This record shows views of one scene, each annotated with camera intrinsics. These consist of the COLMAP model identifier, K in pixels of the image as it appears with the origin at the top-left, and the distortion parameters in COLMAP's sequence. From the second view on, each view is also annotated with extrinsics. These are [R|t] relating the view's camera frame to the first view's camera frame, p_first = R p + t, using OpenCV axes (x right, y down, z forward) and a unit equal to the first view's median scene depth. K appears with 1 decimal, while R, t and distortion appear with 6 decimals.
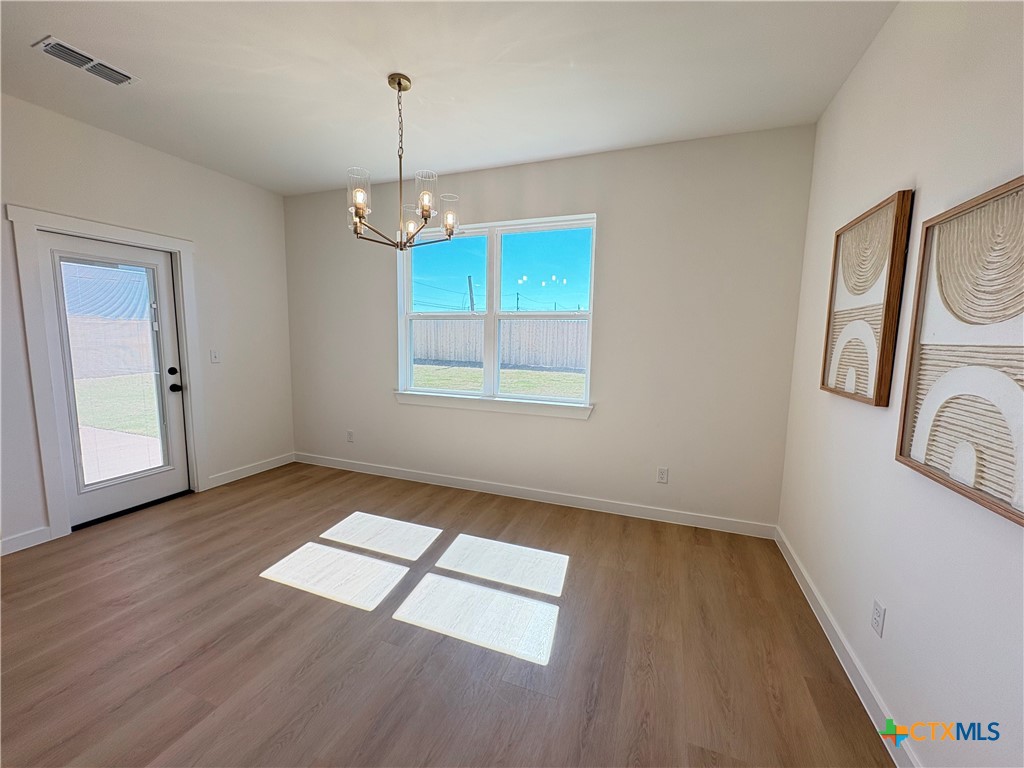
lens RADIAL K [[406.6, 0, 511.4], [0, 406.6, 384.6], [0, 0, 1]] dist [0.000121, 0.000423]
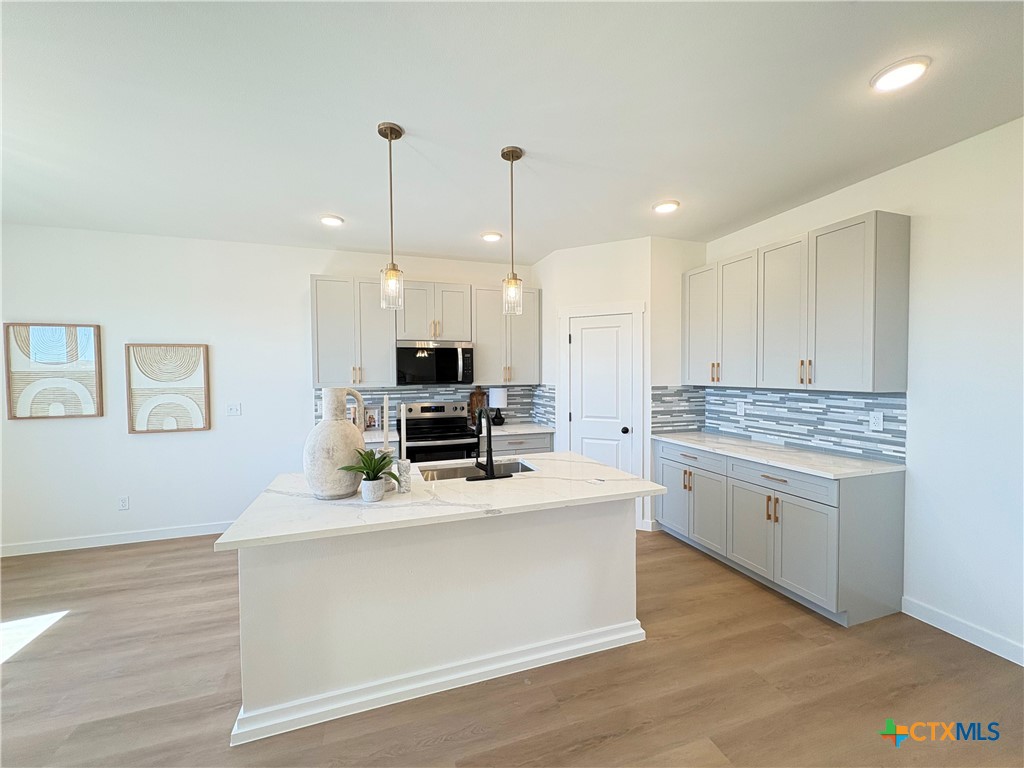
lens RADIAL K [[406.6, 0, 510.8], [0, 406.6, 380.3], [0, 0, 1]] dist [0.000121, 0.000423]
pose [[-0.632742, -0.027952, 0.773858, -1.143586], [0.086871, 0.990478, 0.106806, -0.095045], [-0.769474, 0.134807, -0.624289, 0.314718]]
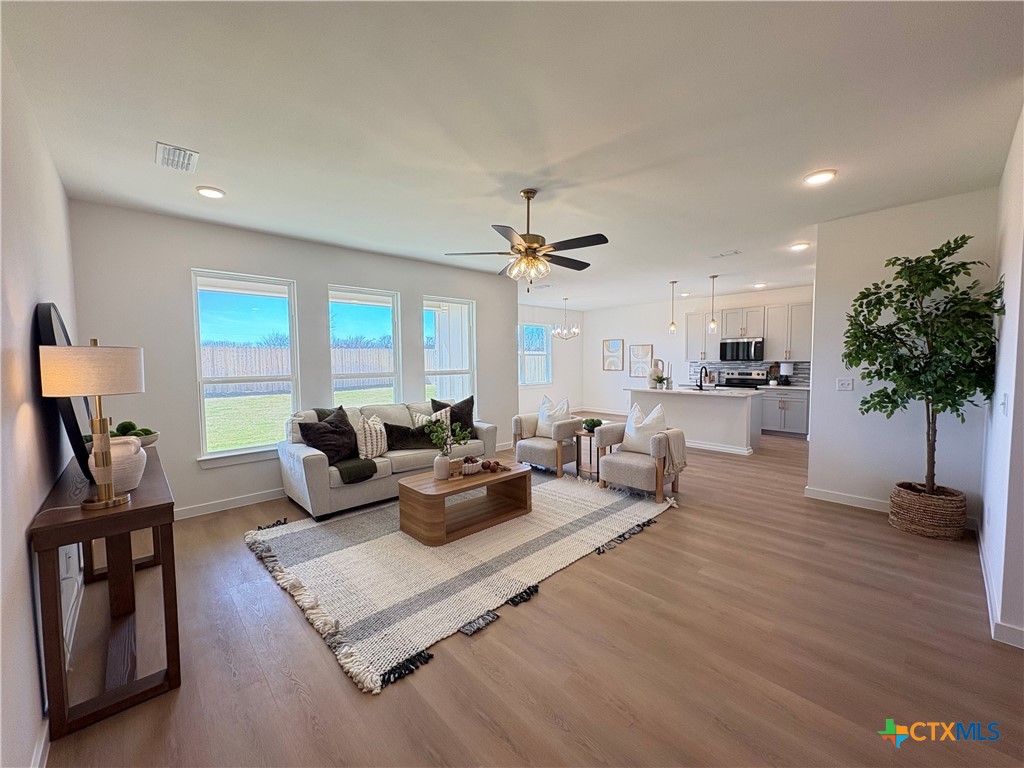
lens RADIAL K [[406.6, 0, 513.5], [0, 406.6, 384.0], [0, 0, 1]] dist [0.000121, 0.000423]
pose [[0.431279, -0.074179, 0.899164, -2.928767], [0.121727, 0.992286, 0.023475, -0.051376], [-0.893969, 0.099328, 0.436982, -0.143045]]
